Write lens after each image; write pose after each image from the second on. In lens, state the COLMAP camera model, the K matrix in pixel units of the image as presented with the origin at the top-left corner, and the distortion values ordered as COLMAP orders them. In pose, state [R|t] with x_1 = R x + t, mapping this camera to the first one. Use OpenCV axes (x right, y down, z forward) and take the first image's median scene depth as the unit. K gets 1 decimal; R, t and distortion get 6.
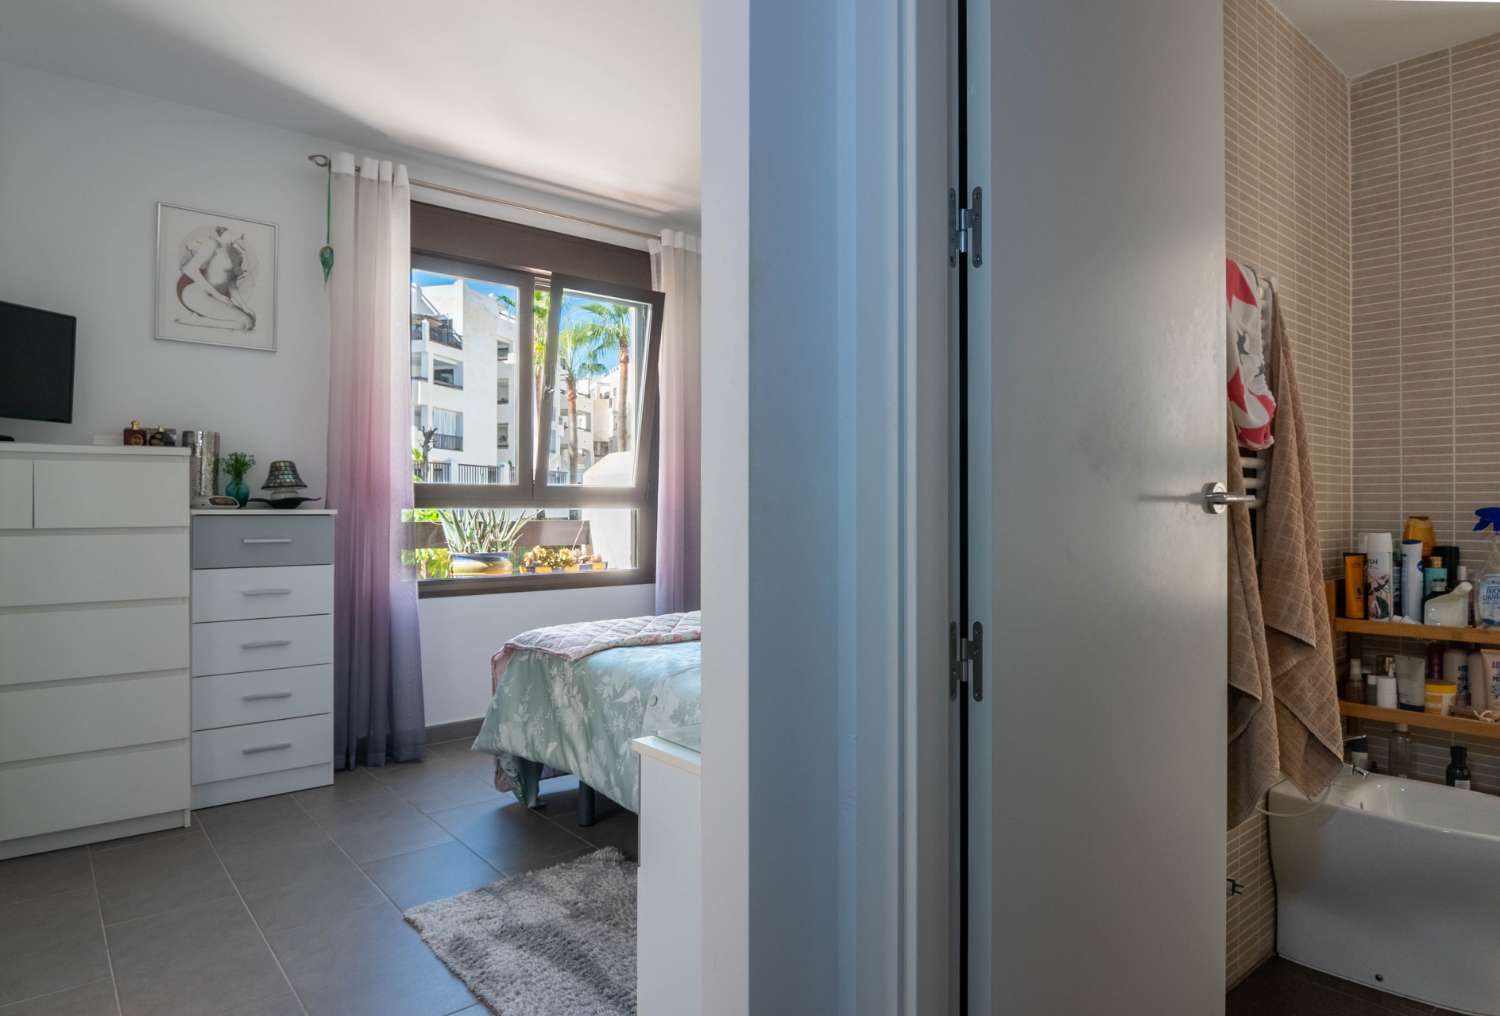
lens RADIAL K [[884.3, 0, 750.0], [0, 884.3, 508.0], [0, 0, 1]] dist [0.001261, -0.017731]
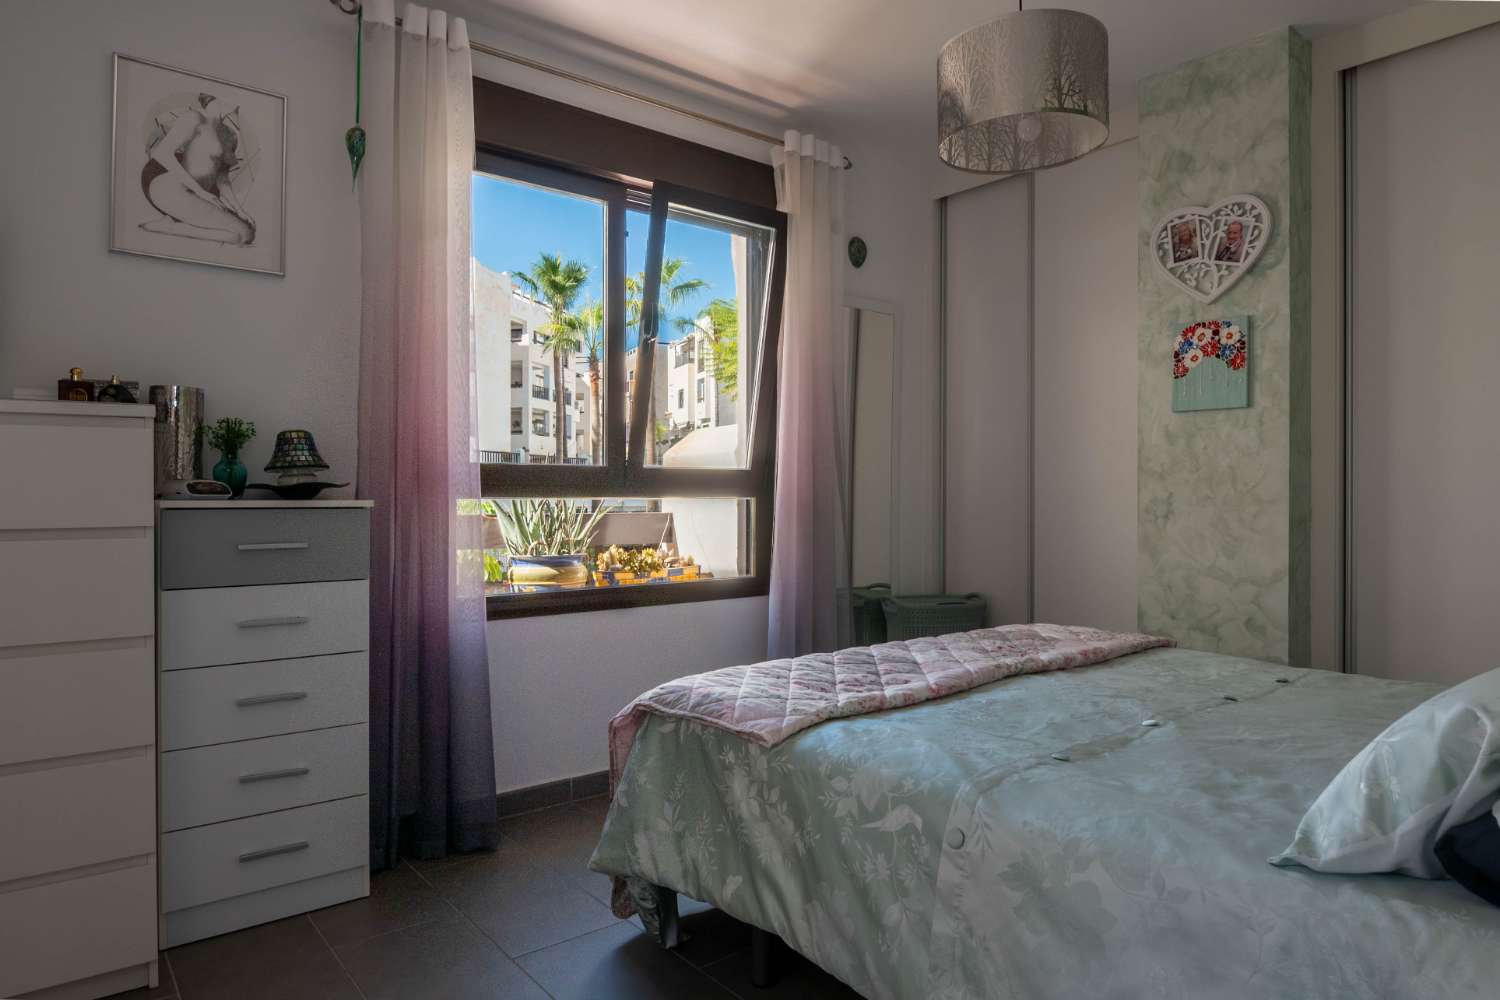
lens RADIAL K [[894.2, 0, 750.0], [0, 894.2, 500.0], [0, 0, 1]] dist [-0.013153, -0.001024]
pose [[0.999973, -0.001595, -0.007206, -0.165903], [0.001625, 0.999990, 0.004090, -0.000580], [0.007200, -0.004102, 0.999966, 0.301347]]
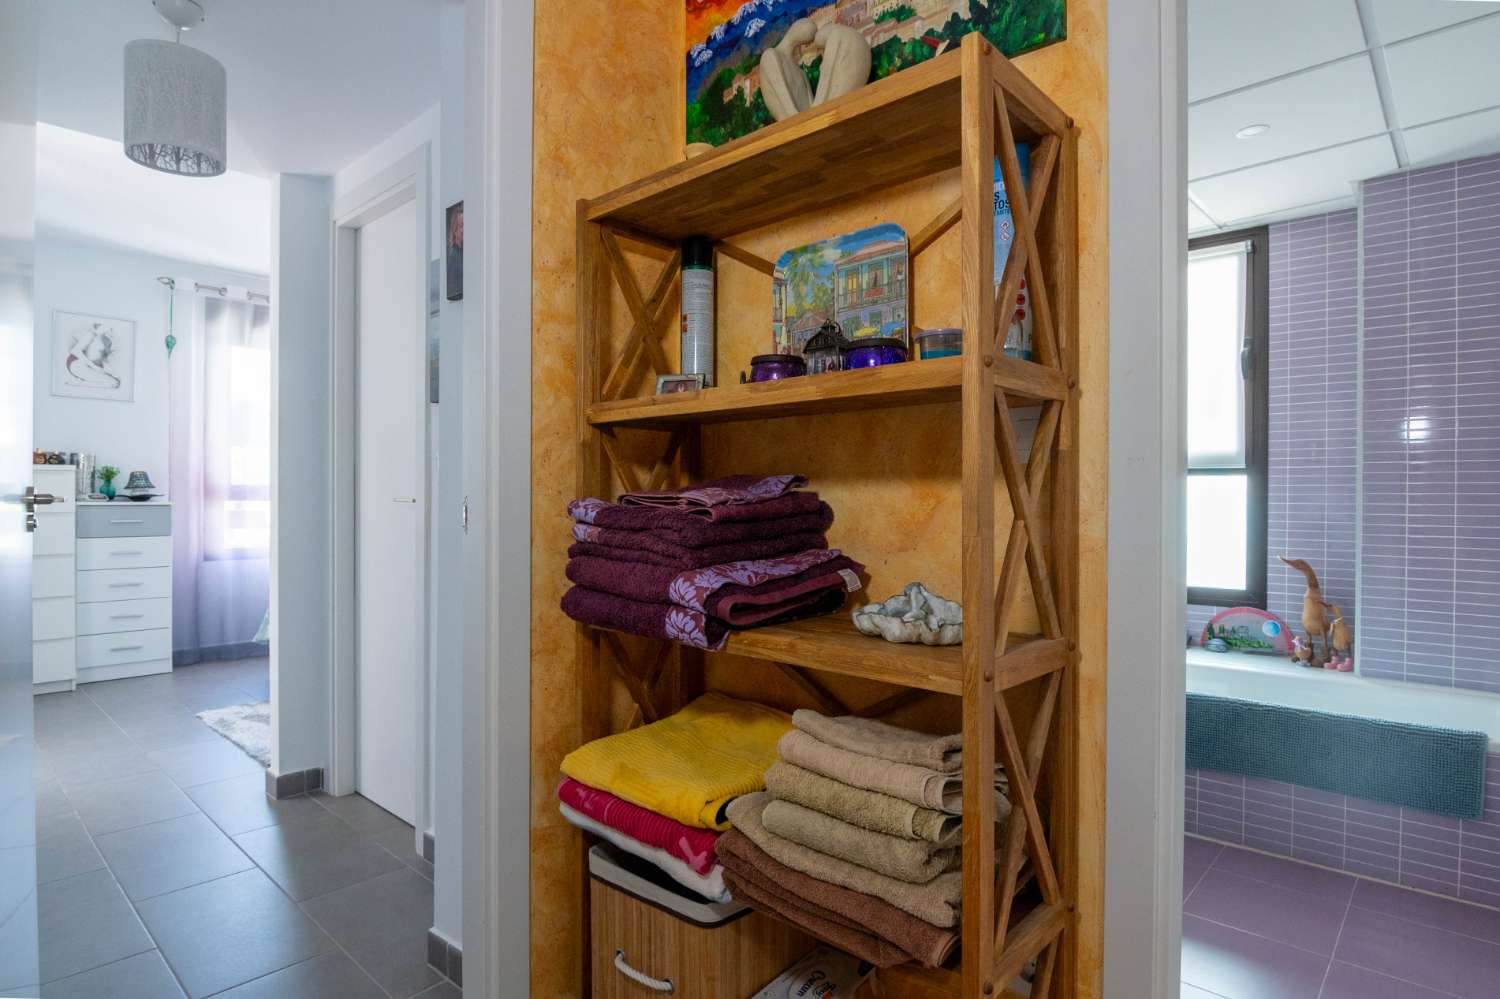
lens RADIAL K [[786.0, 0, 726.5], [0, 786.0, 499.1], [0, 0, 1]] dist [-0.013819, -0.001130]
pose [[0.991364, 0.003302, 0.131094, 0.340272], [-0.003921, 0.999982, 0.004460, -0.013773], [-0.131077, -0.004935, 0.991360, -0.536926]]
